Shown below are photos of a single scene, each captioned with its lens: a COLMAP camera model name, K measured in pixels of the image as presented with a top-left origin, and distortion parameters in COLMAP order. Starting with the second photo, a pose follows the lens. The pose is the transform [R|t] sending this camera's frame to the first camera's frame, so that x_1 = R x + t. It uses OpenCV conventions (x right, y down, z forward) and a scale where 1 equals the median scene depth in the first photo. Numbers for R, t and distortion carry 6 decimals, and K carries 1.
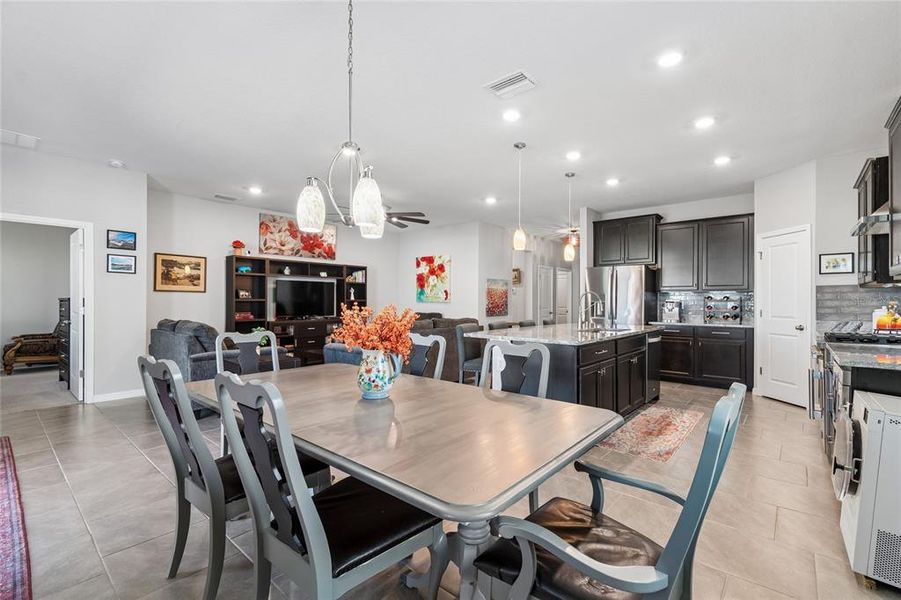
lens RADIAL K [[398.4, 0, 454.5], [0, 398.4, 299.6], [0, 0, 1]] dist [0.004056, -0.002360]
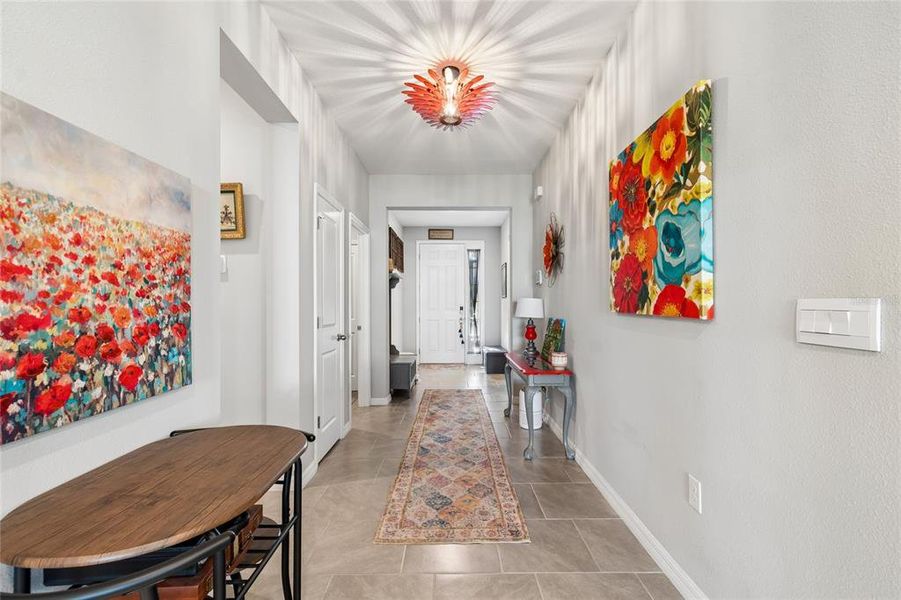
lens RADIAL K [[398.4, 0, 458.8], [0, 398.4, 302.2], [0, 0, 1]] dist [0.004056, -0.002360]
pose [[0.751164, -0.002201, 0.660112, 0.142589], [0.003017, 0.999995, -0.000100, 0.004616], [-0.660109, 0.002067, 0.751167, 1.062266]]
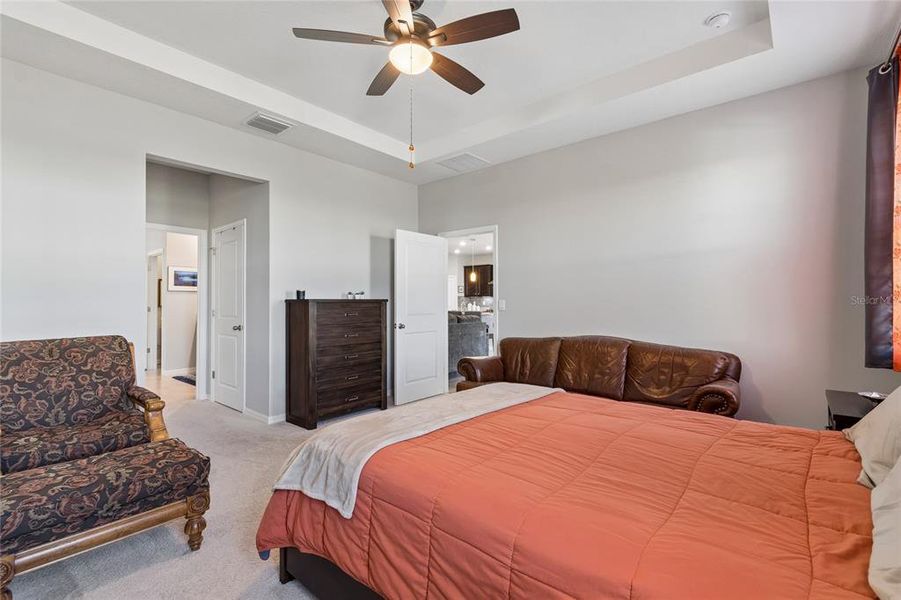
lens RADIAL K [[398.4, 0, 451.1], [0, 398.4, 301.4], [0, 0, 1]] dist [0.004056, -0.002360]
pose [[0.011065, -0.001010, 0.999938, -1.471301], [-0.000398, 0.999999, 0.001015, 0.001097], [-0.999939, -0.000409, 0.011064, 0.699677]]
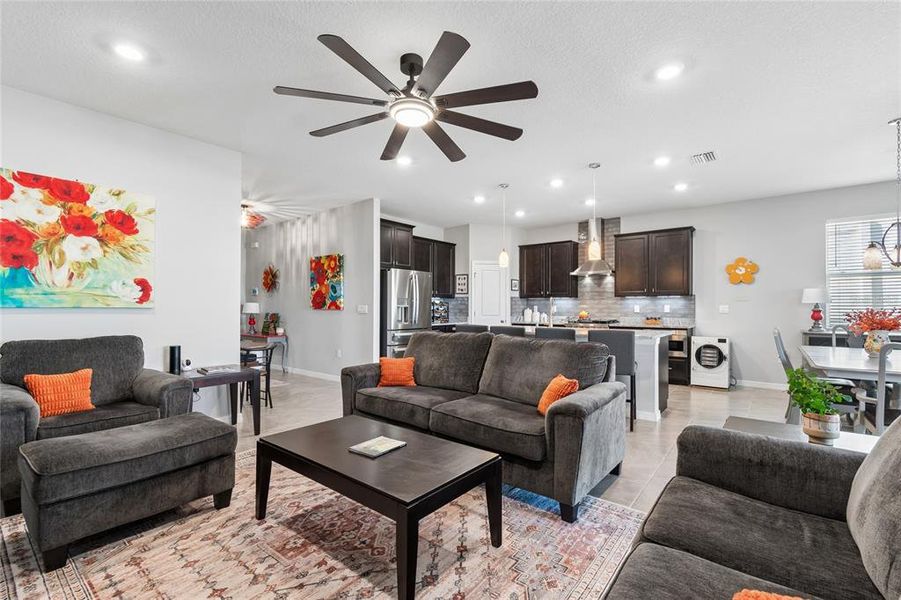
lens RADIAL K [[398.4, 0, 458.0], [0, 398.4, 306.4], [0, 0, 1]] dist [0.004056, -0.002360]
pose [[-0.040601, -0.003830, 0.999168, -0.584097], [-0.004923, 0.999981, 0.003633, 0.001688], [-0.999163, -0.004771, -0.040619, 0.896499]]
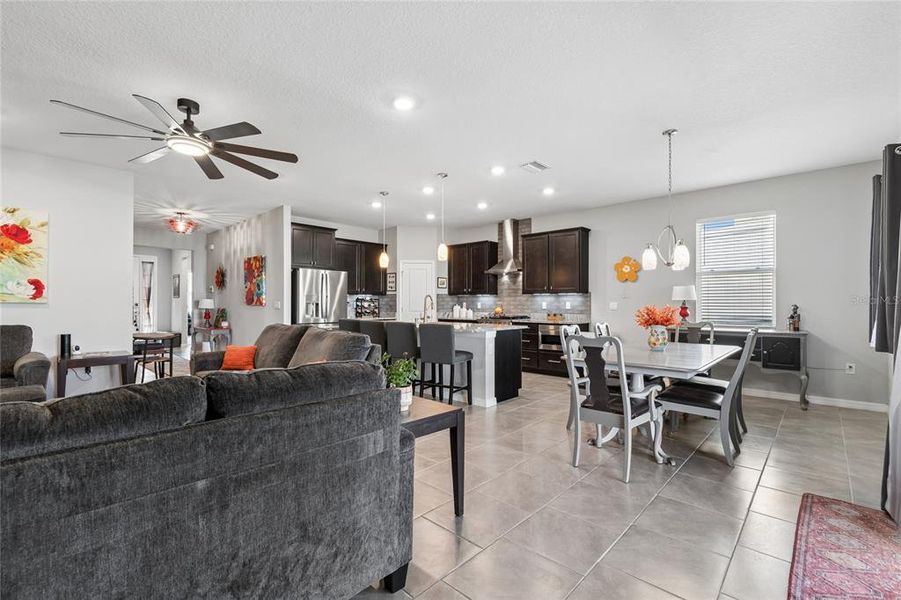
lens RADIAL K [[398.4, 0, 456.2], [0, 398.4, 303.3], [0, 0, 1]] dist [0.004056, -0.002360]
pose [[0.038587, -0.004353, 0.999246, -0.665834], [-0.007245, 0.999963, 0.004635, 0.000274], [-0.999229, -0.007419, 0.038554, 0.574108]]
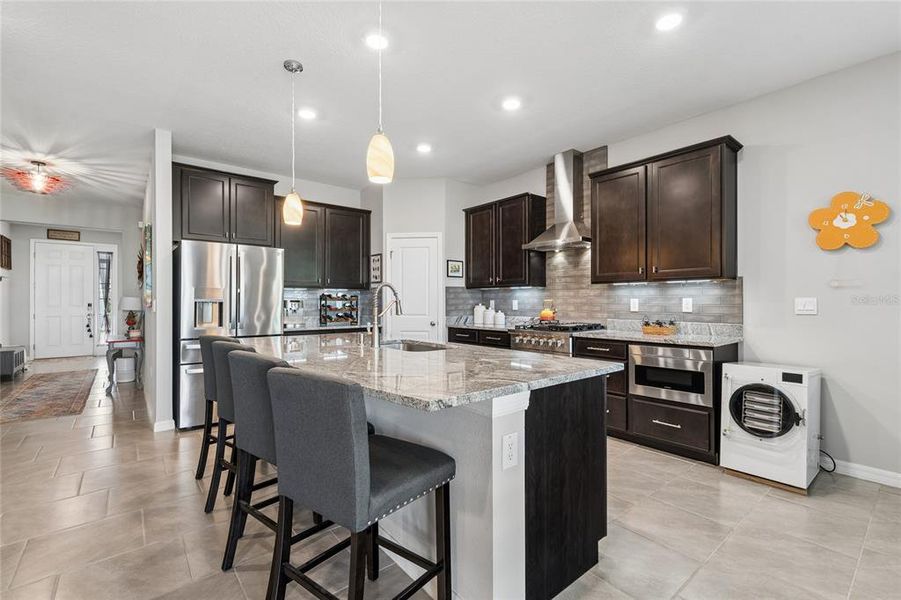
lens RADIAL K [[398.4, 0, 457.1], [0, 398.4, 300.8], [0, 0, 1]] dist [0.004056, -0.002360]
pose [[0.166531, -0.002274, 0.986034, -0.161393], [-0.002331, 0.999994, 0.002700, 0.002521], [-0.986034, -0.002748, 0.166524, 0.531521]]
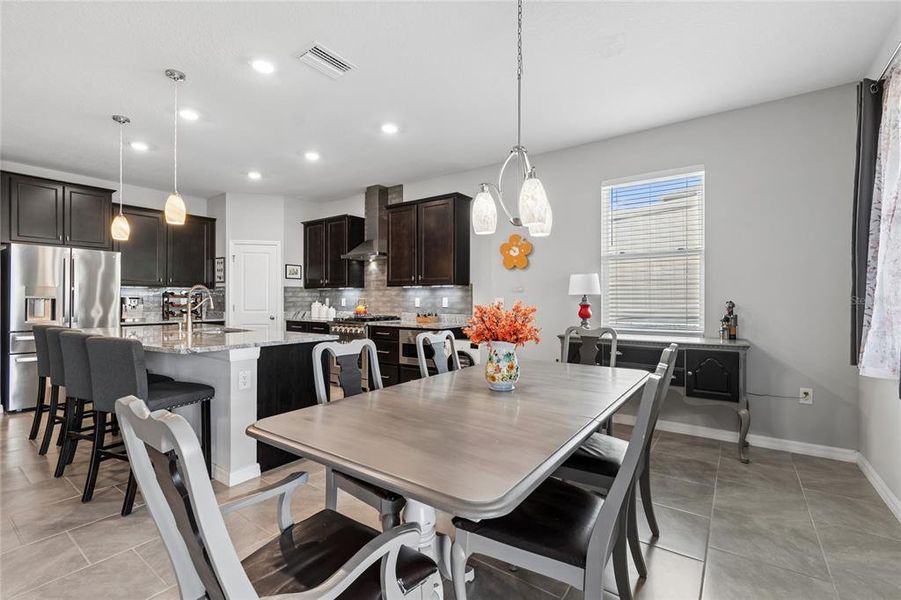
lens RADIAL K [[398.4, 0, 457.7], [0, 398.4, 300.8], [0, 0, 1]] dist [0.004056, -0.002360]
pose [[-0.089814, -0.007343, 0.995932, -0.366252], [-0.007796, 0.999947, 0.006670, 0.000566], [-0.995928, -0.007166, -0.089866, 0.358290]]
